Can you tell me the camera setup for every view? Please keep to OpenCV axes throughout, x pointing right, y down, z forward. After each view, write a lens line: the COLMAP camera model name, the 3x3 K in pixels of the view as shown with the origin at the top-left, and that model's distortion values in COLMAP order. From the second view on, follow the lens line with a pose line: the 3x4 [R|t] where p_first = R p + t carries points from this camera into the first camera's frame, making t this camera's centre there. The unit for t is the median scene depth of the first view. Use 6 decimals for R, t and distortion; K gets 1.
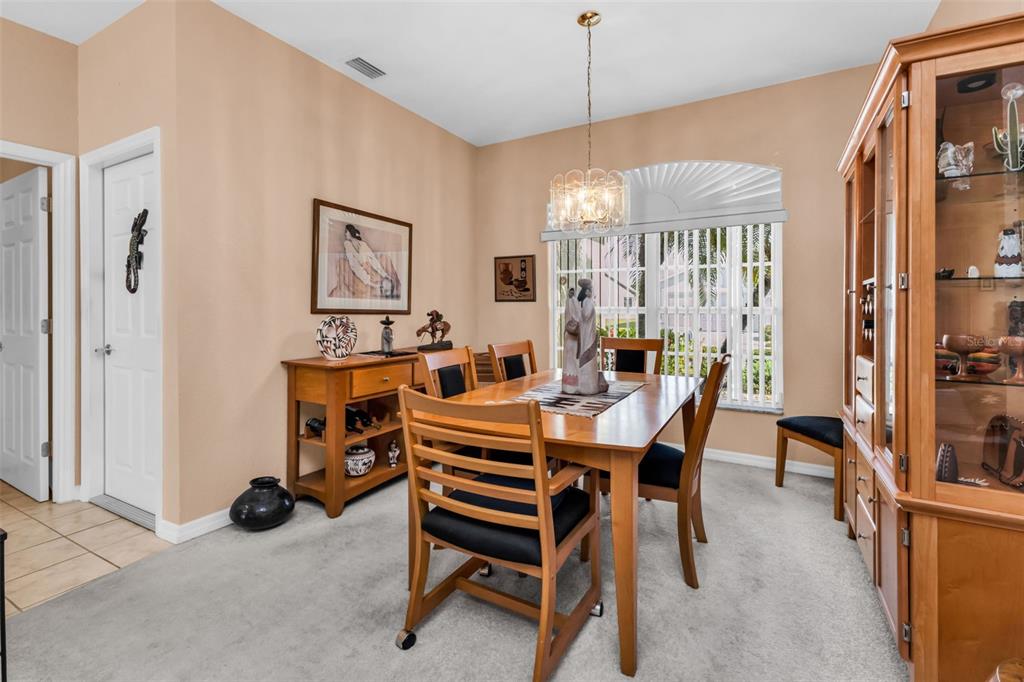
lens RADIAL K [[453.0, 0, 514.0], [0, 453.0, 291.7], [0, 0, 1]] dist [0.002064, 0.000073]
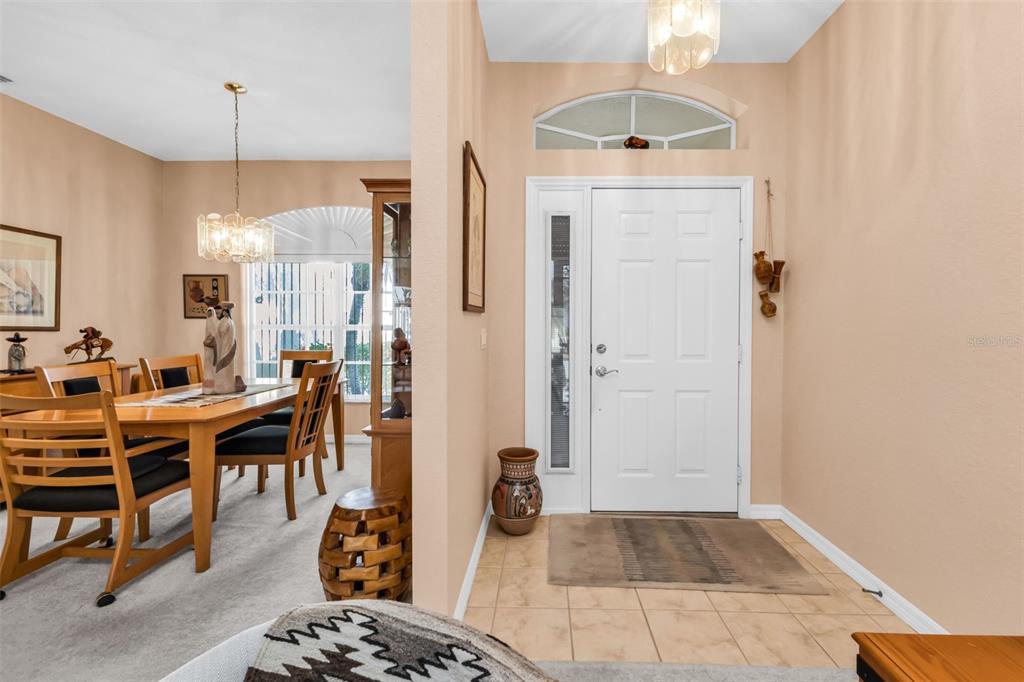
lens RADIAL K [[448.7, 0, 532.4], [0, 448.7, 319.7], [0, 0, 1]] dist [-0.003736, -0.000729]
pose [[0.877132, 0.007515, 0.480191, 0.203809], [-0.019804, 0.999593, 0.020530, -0.013998], [-0.479841, -0.027517, 0.876924, -0.319081]]
